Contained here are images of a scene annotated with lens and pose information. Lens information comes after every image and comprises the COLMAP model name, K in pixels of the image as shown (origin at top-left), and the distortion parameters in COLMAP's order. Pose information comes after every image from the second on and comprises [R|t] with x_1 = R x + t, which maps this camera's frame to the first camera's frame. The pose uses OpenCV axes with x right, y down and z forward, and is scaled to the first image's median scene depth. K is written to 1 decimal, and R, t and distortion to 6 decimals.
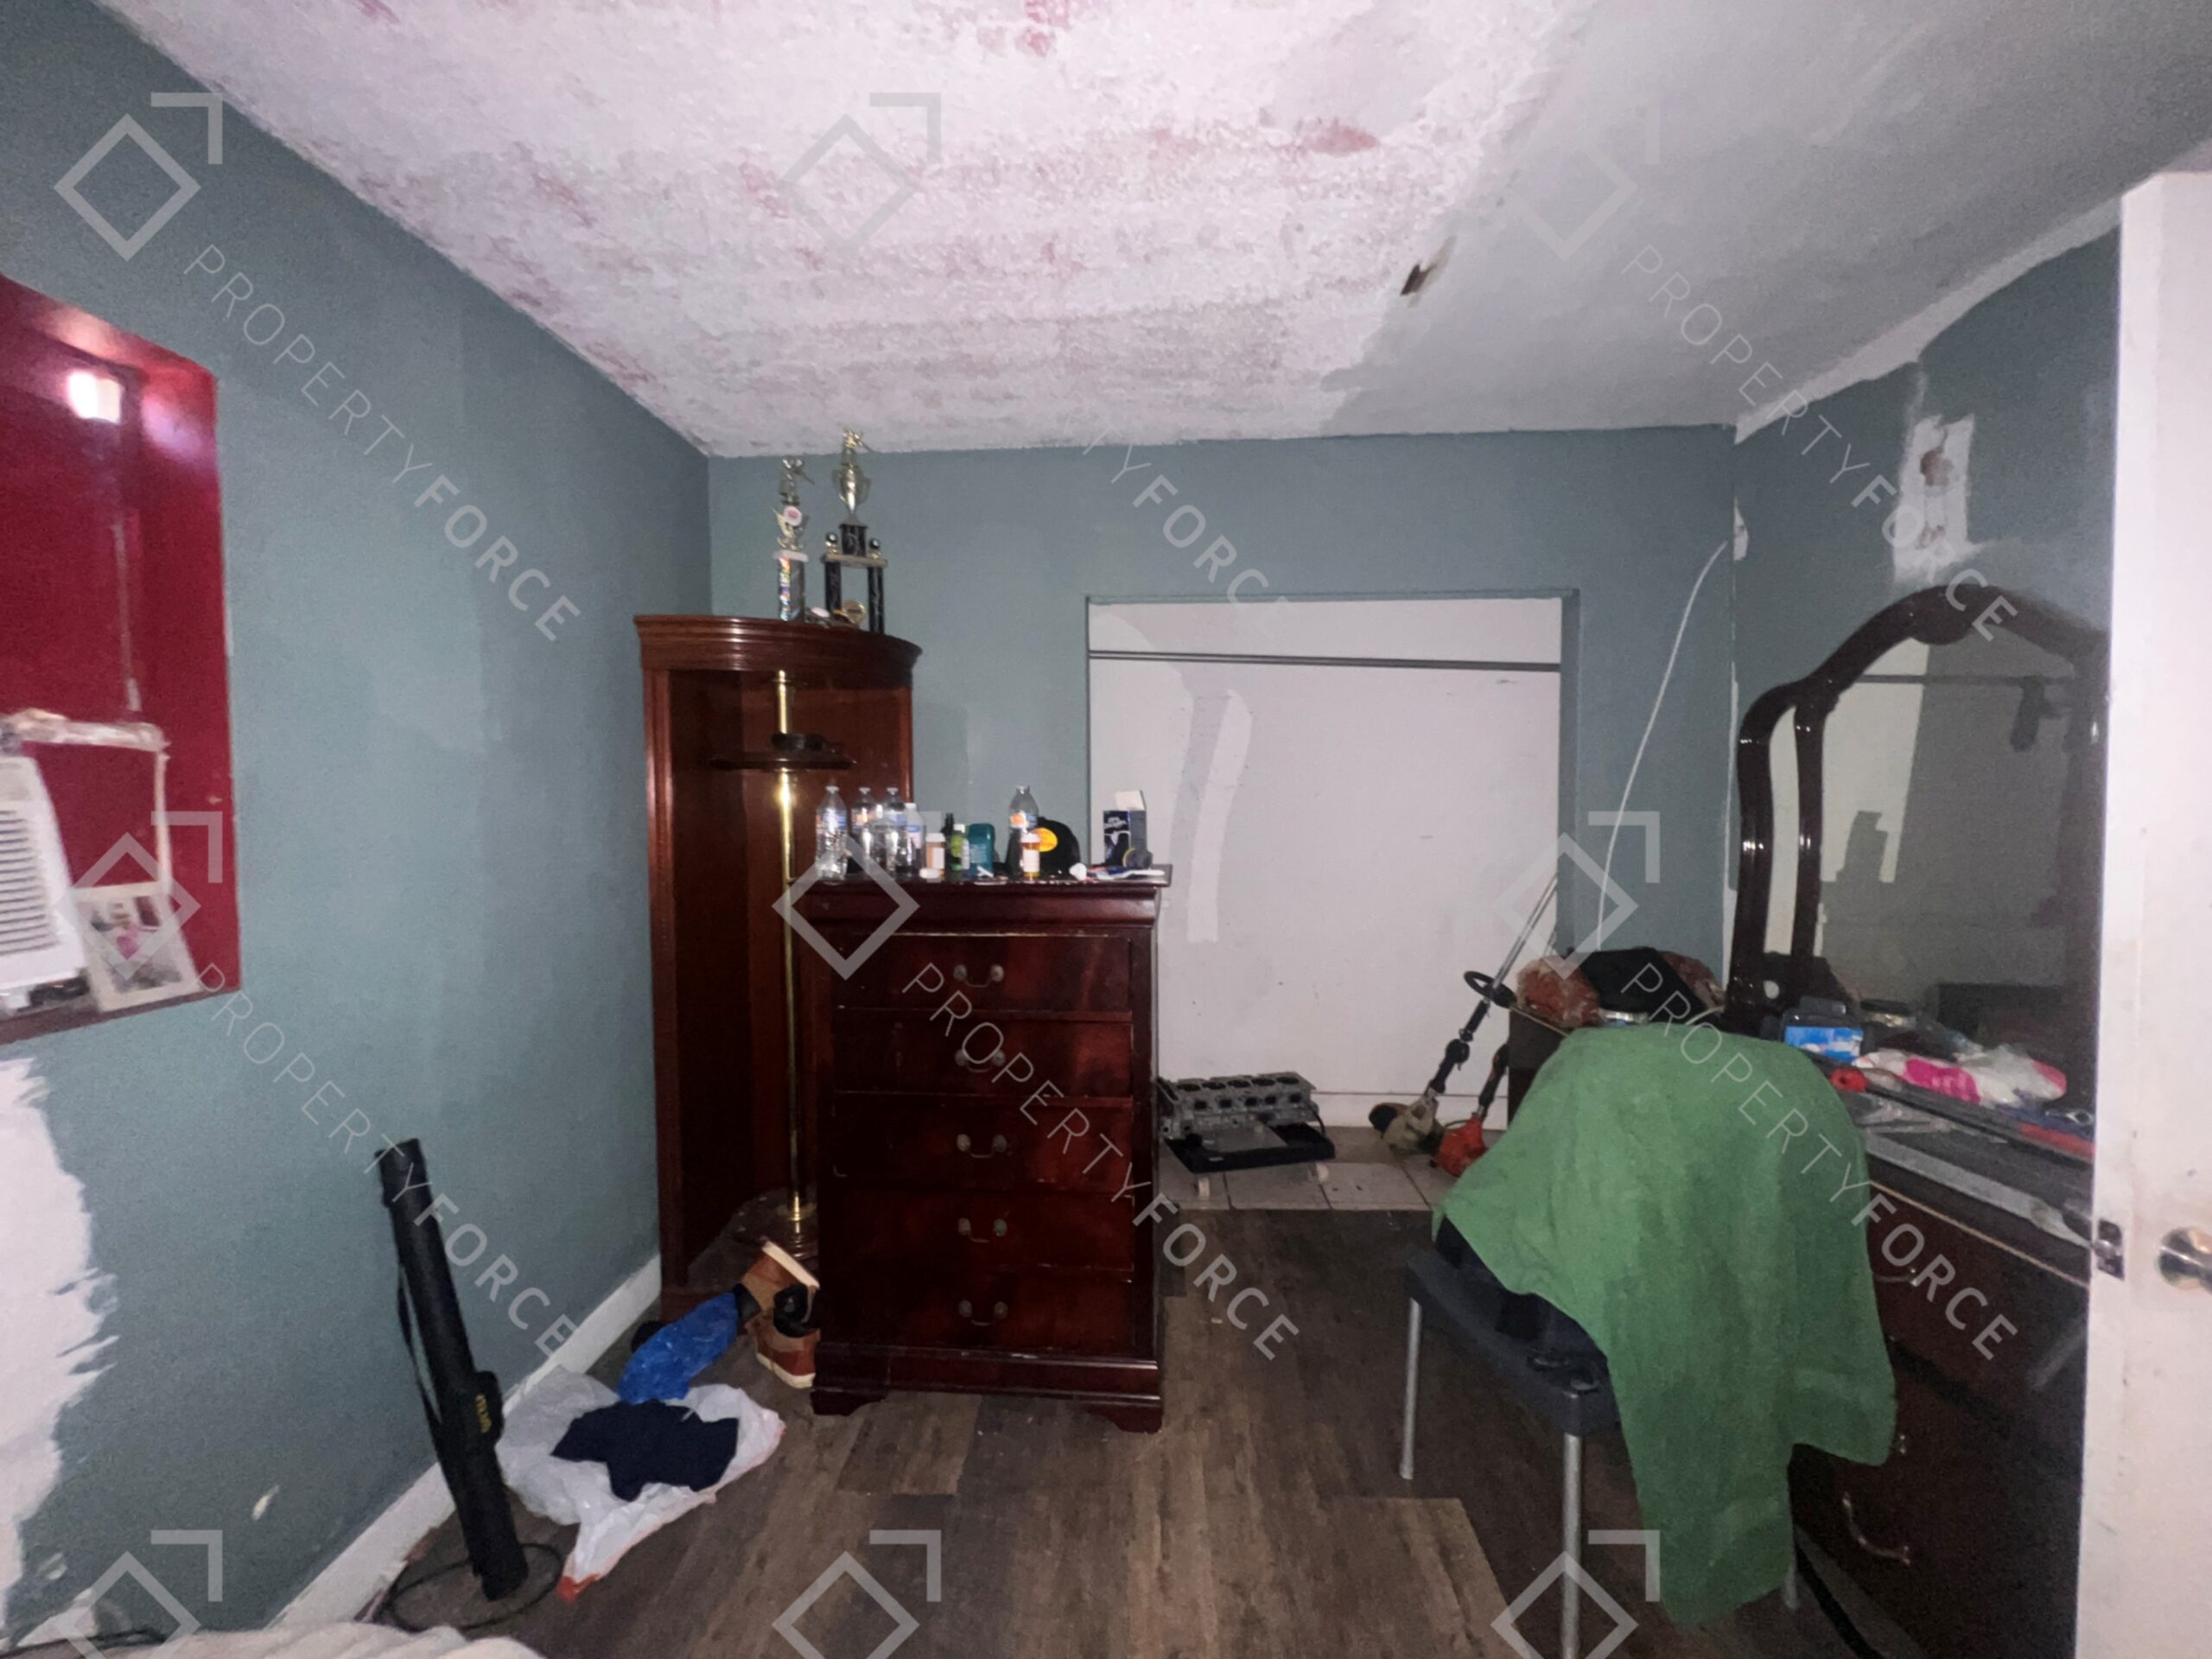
lens RADIAL K [[886.0, 0, 1099.6], [0, 886.0, 825.2], [0, 0, 1]] dist [-0.003984, 0.000021]
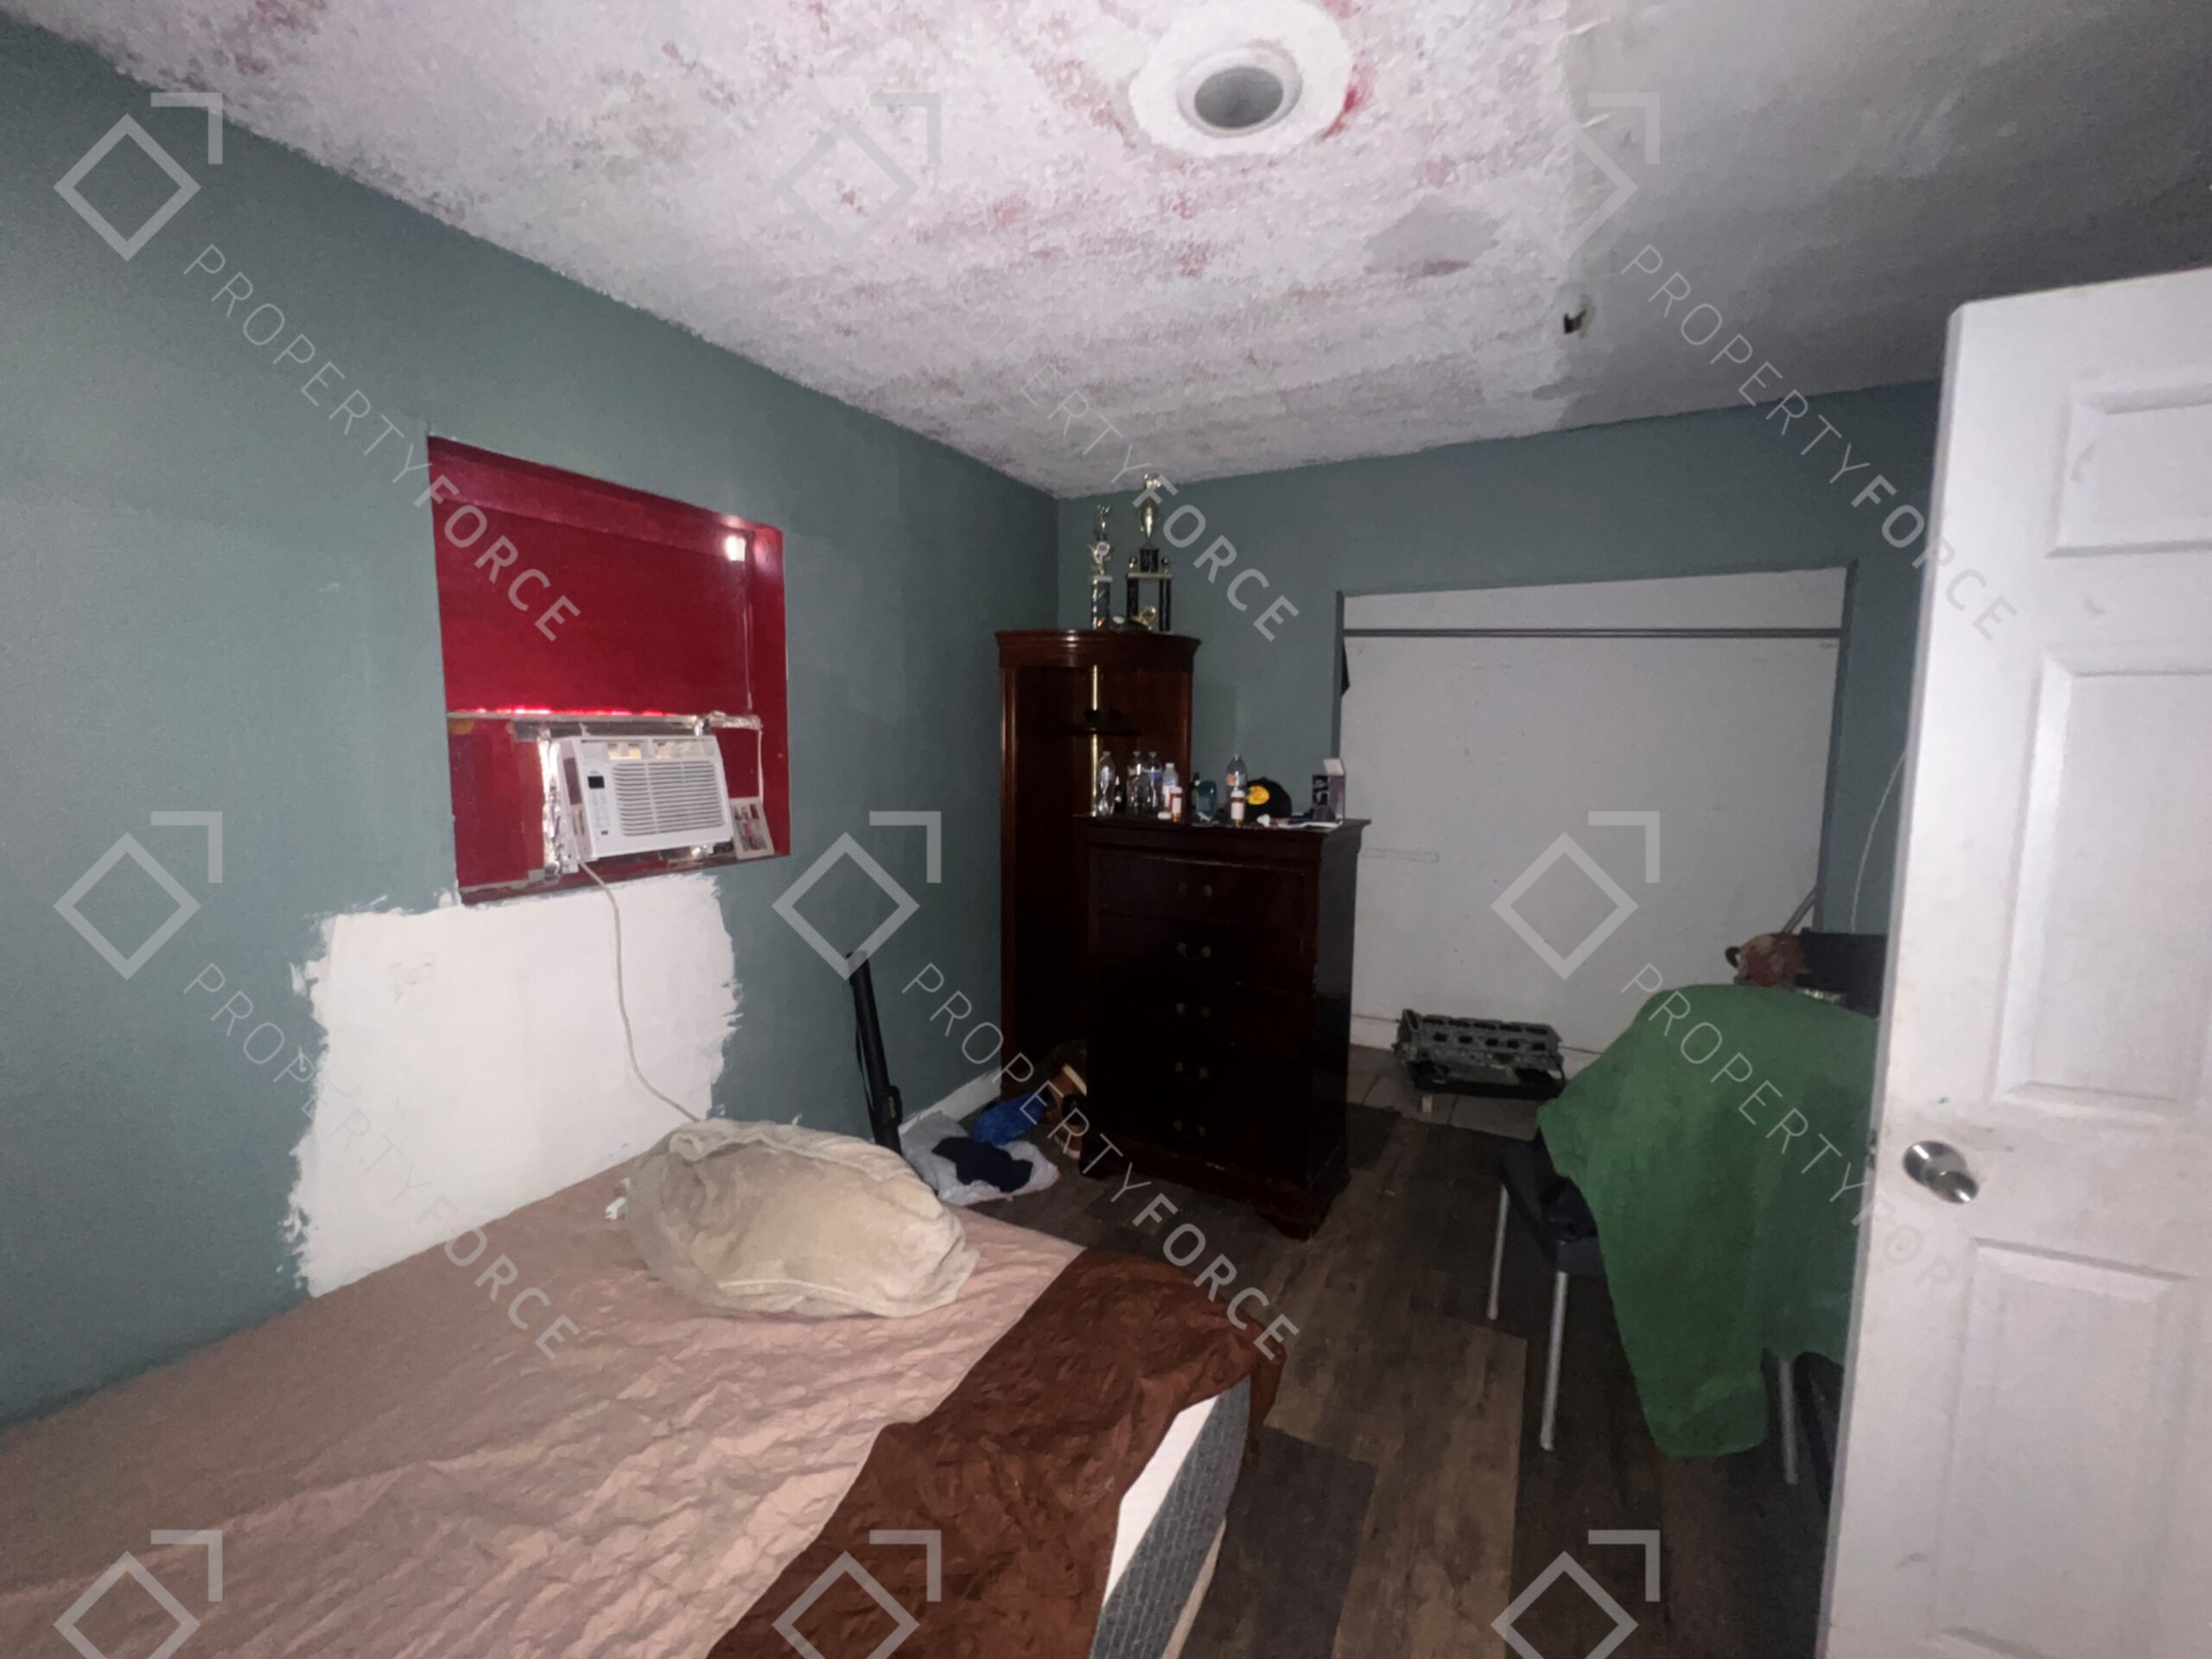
lens RADIAL K [[886.0, 0, 1099.6], [0, 886.0, 825.2], [0, 0, 1]] dist [-0.003984, 0.000021]
pose [[0.904063, 0.059681, -0.423212, 0.303008], [-0.033891, 0.997095, 0.068211, -0.022324], [0.426053, -0.047324, 0.903459, -0.305289]]
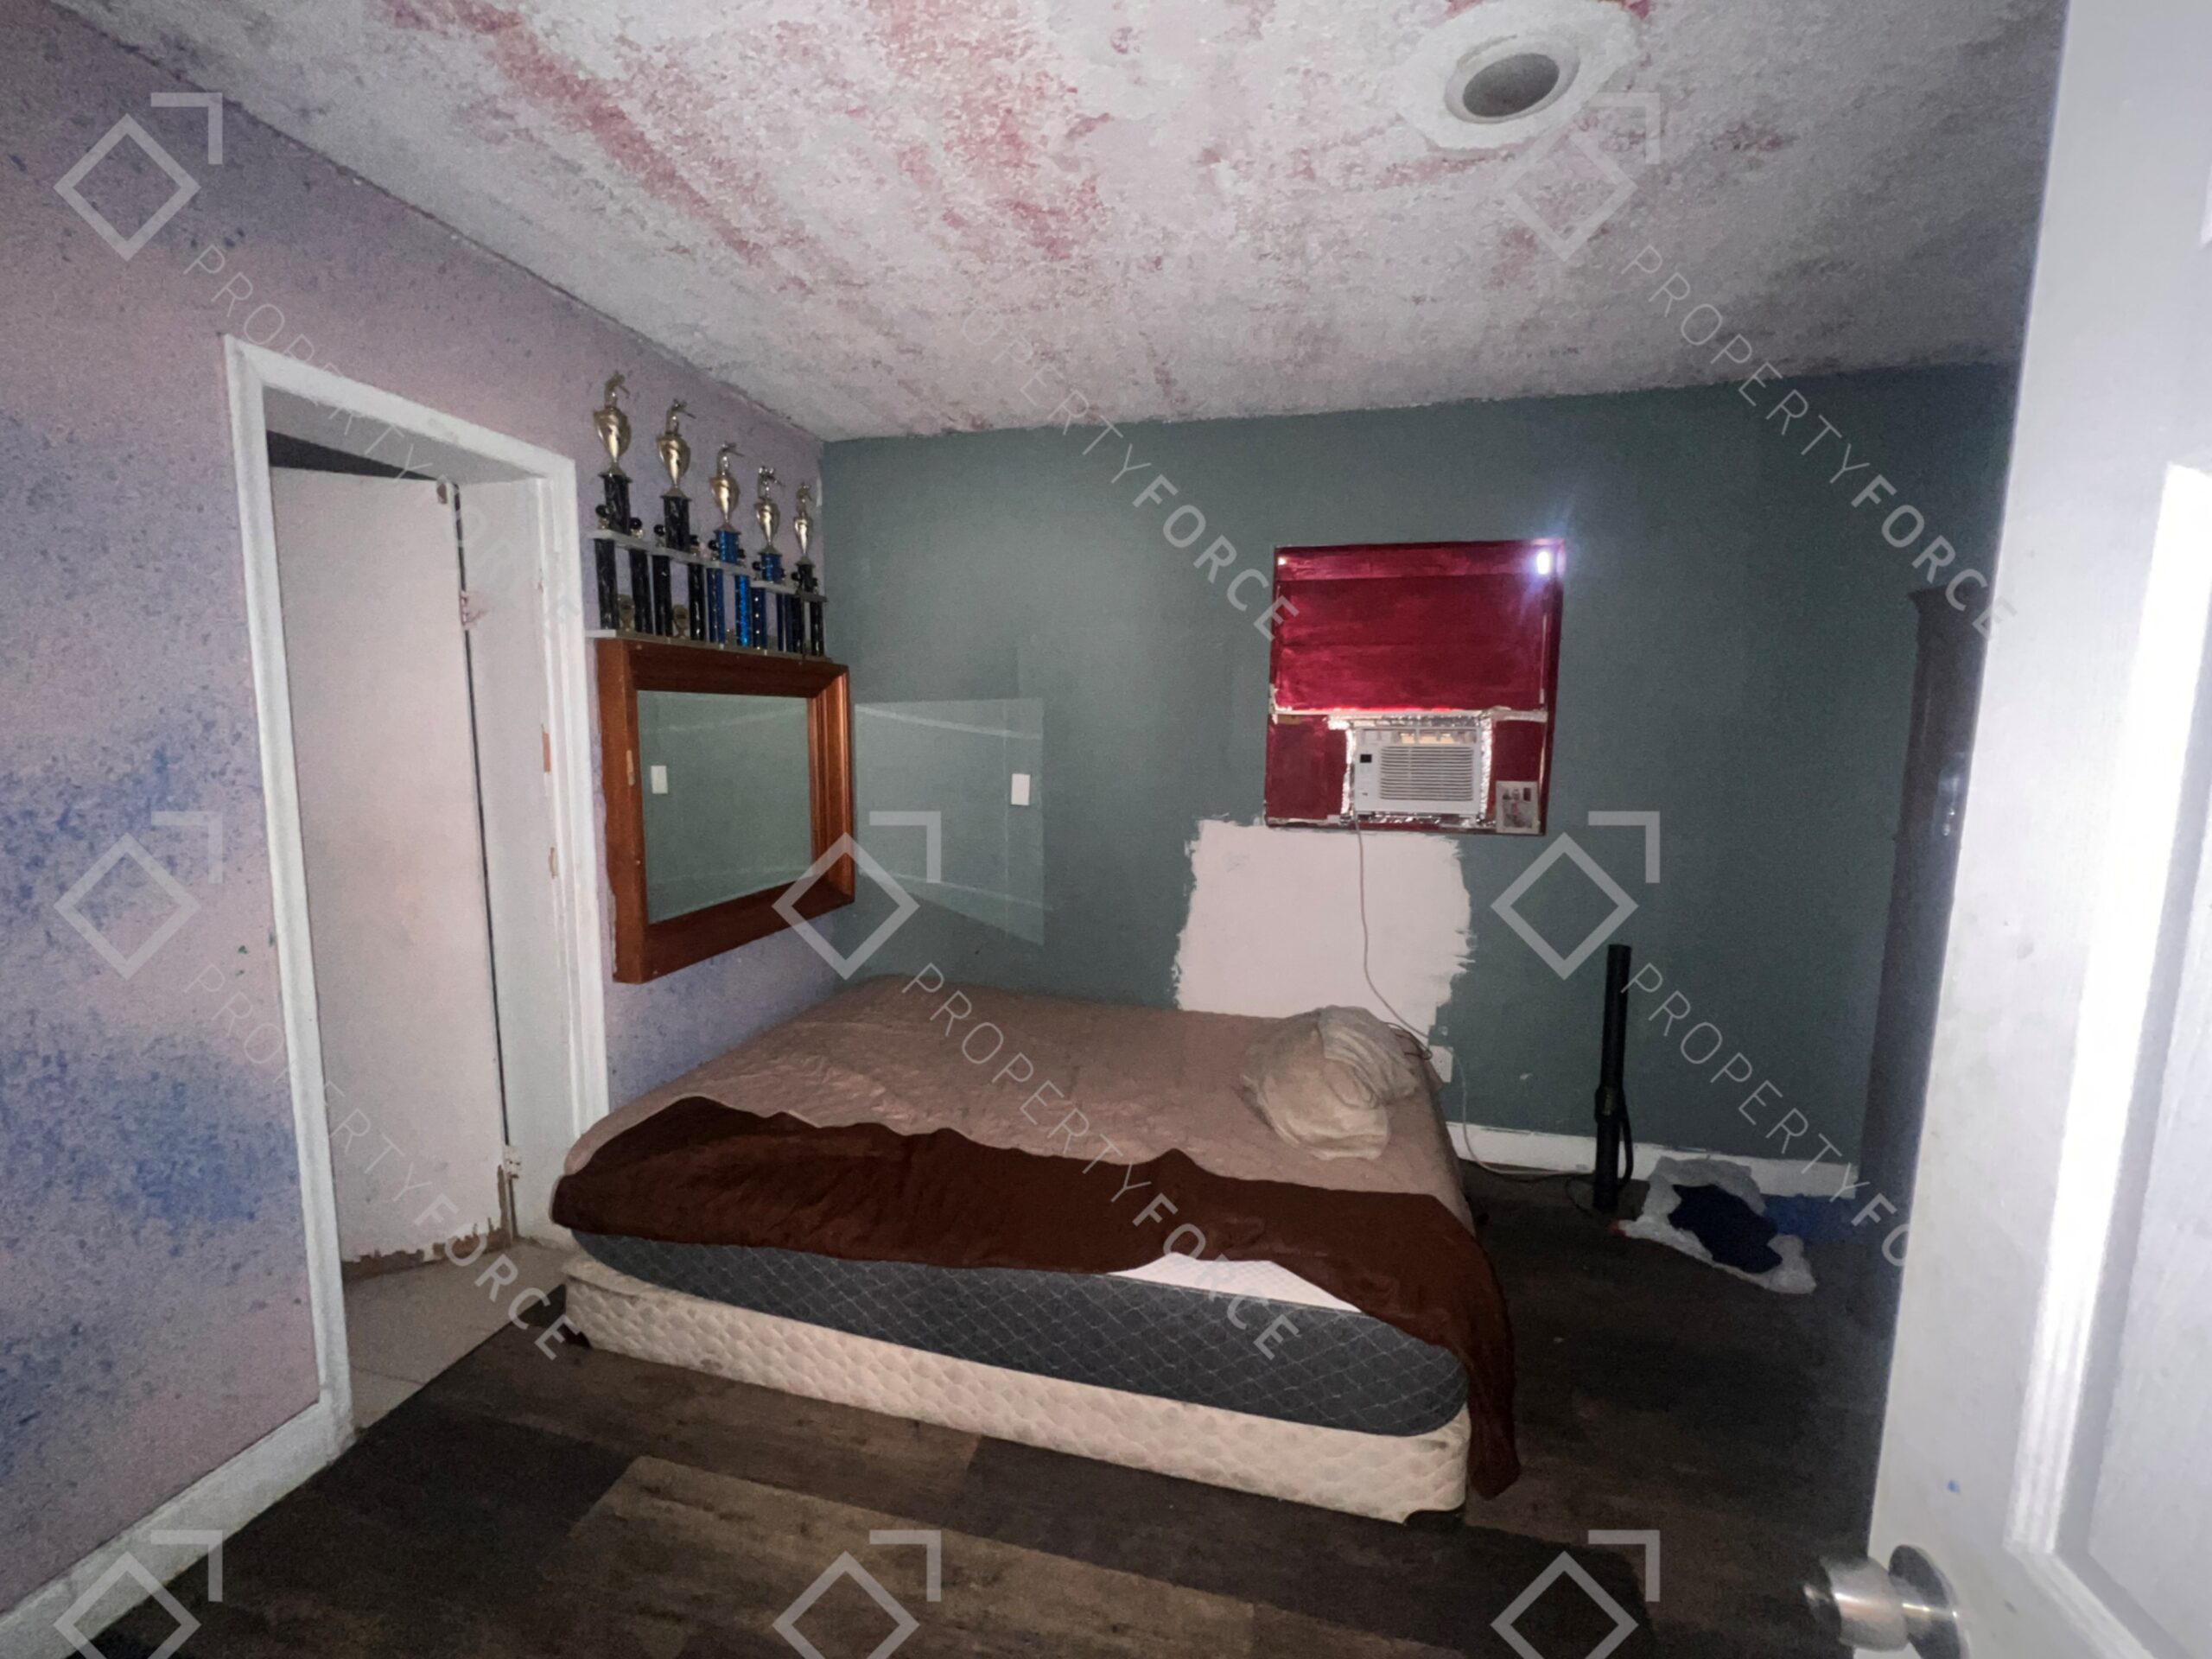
lens RADIAL K [[891.5, 0, 1106.0], [0, 891.5, 829.5], [0, 0, 1]] dist [-0.000467, 0.000121]
pose [[-0.191216, 0.126384, -0.973377, 0.881347], [-0.048811, 0.989225, 0.138030, -0.049579], [0.980334, 0.073905, -0.182986, 0.244124]]
